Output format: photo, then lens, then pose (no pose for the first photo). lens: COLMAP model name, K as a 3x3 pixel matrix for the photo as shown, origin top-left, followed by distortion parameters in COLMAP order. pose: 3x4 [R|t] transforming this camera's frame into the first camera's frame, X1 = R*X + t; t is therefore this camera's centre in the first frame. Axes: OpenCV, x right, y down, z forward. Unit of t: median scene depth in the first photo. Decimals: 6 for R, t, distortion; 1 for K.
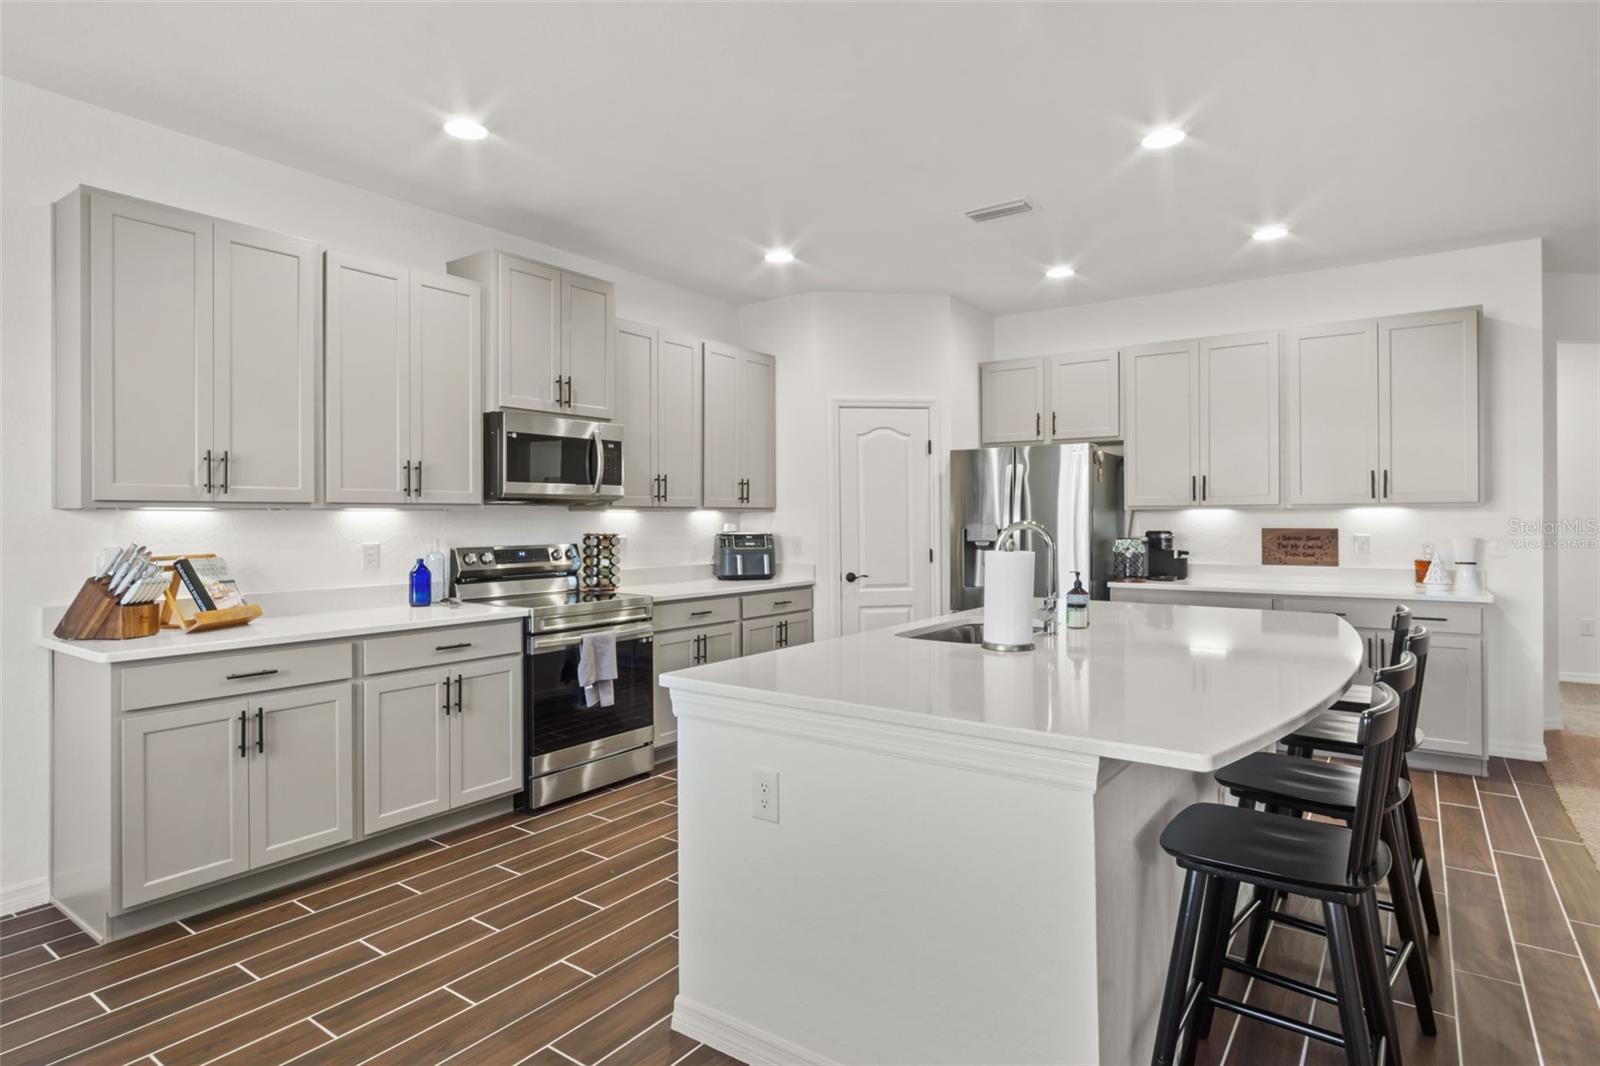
lens RADIAL K [[875.5, 0, 789.3], [0, 875.5, 522.2], [0, 0, 1]] dist [-0.016996, 0.015627]
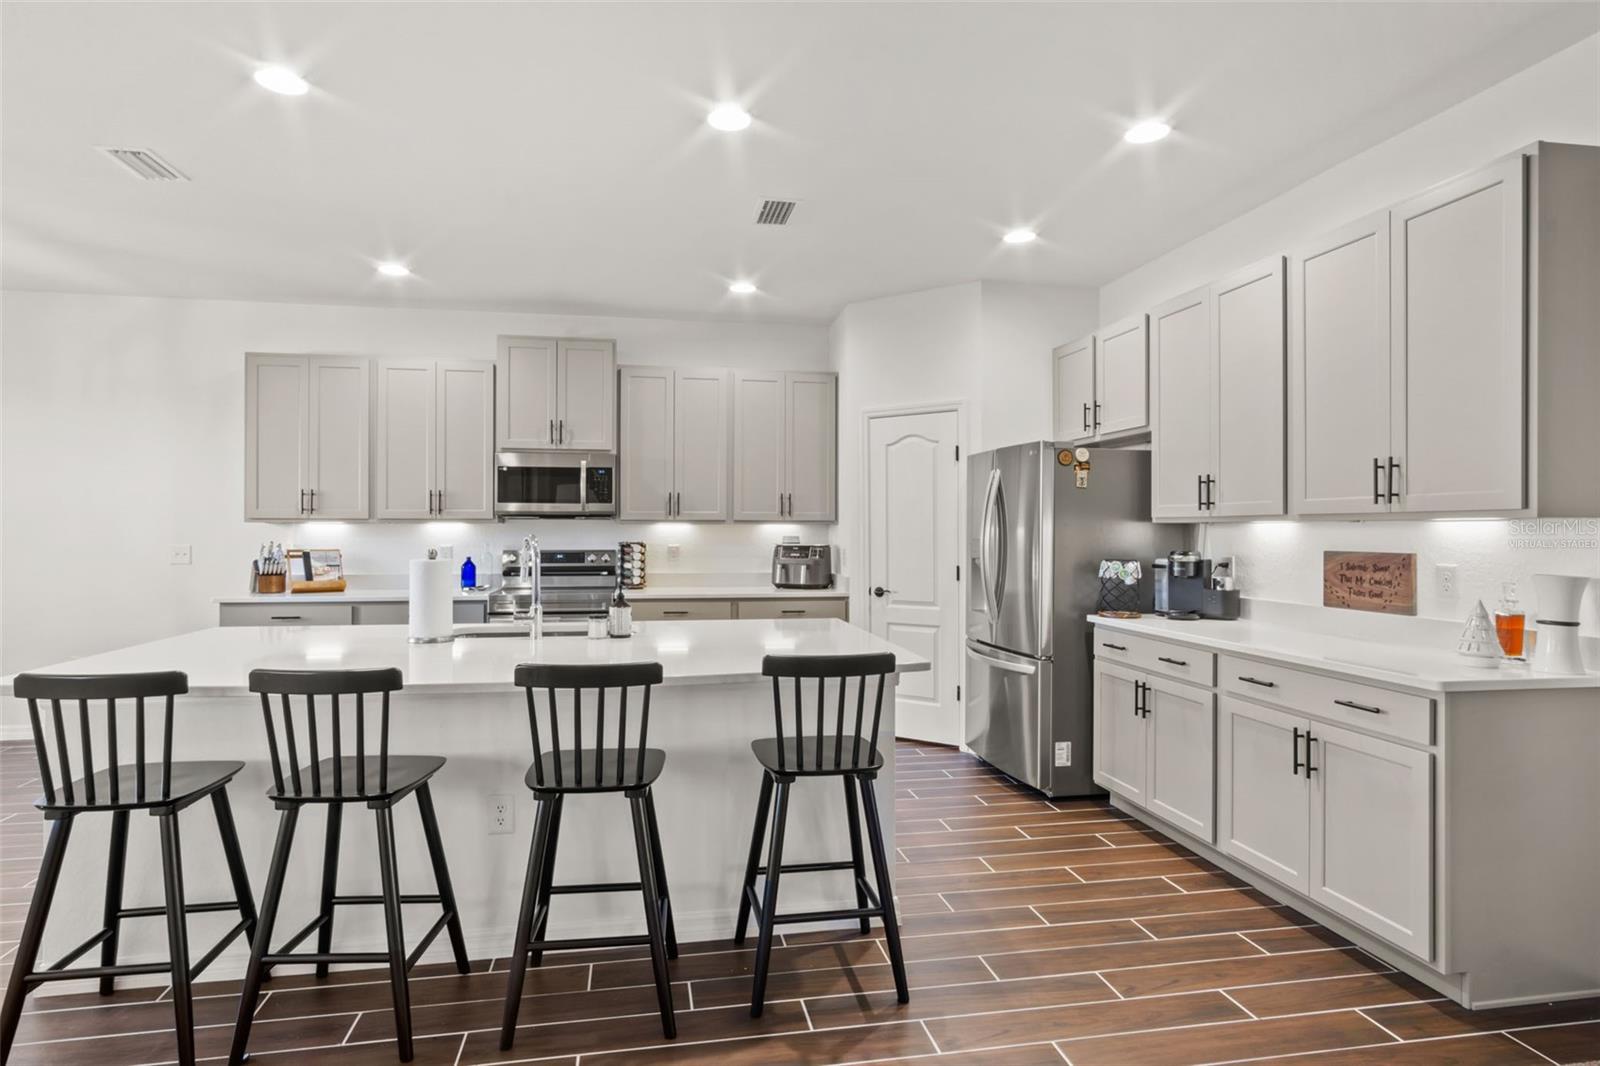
lens RADIAL K [[848.4, 0, 787.0], [0, 848.4, 532.1], [0, 0, 1]] dist [-0.026184, -0.000323]
pose [[0.716910, 0.007438, -0.697126, 0.714573], [-0.008612, 0.999961, 0.001813, -0.004776], [0.697112, 0.004704, 0.716946, 0.276731]]
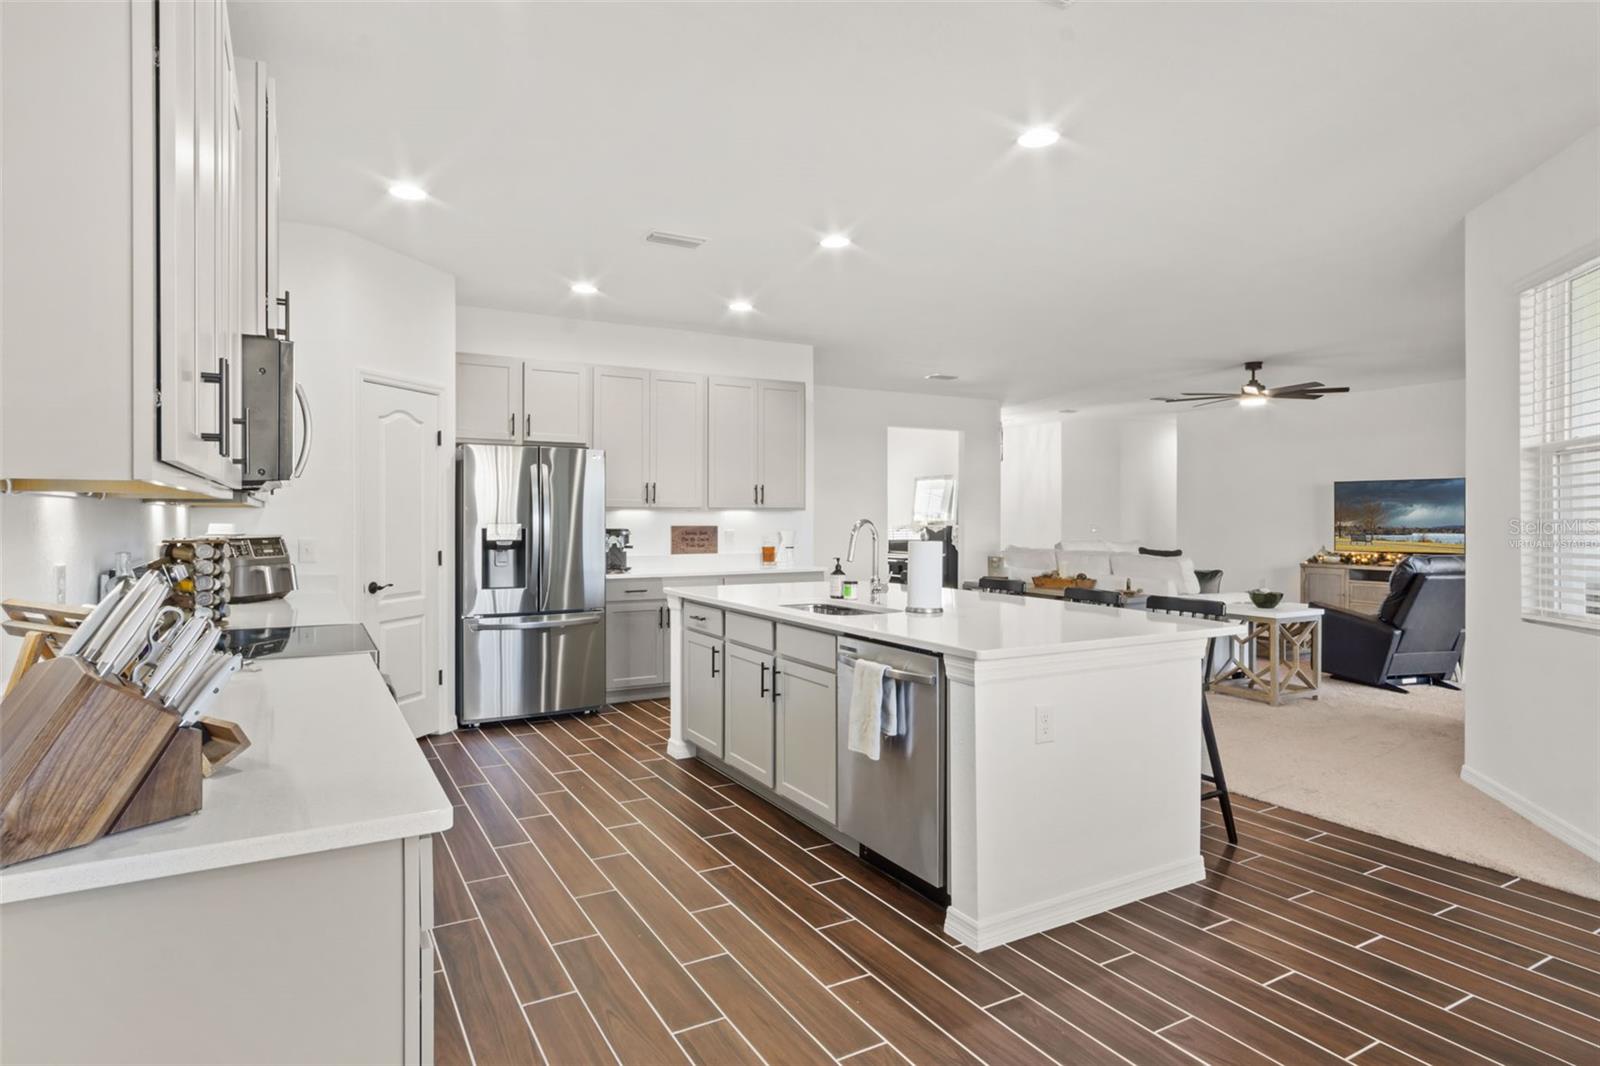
lens RADIAL K [[880.9, 0, 780.5], [0, 880.9, 515.1], [0, 0, 1]] dist [-0.005827, -0.000053]
pose [[0.423461, 0.004810, 0.905902, -0.572264], [0.003509, 0.999970, -0.006950, 0.000779], [-0.905908, 0.006122, 0.423431, 0.323263]]
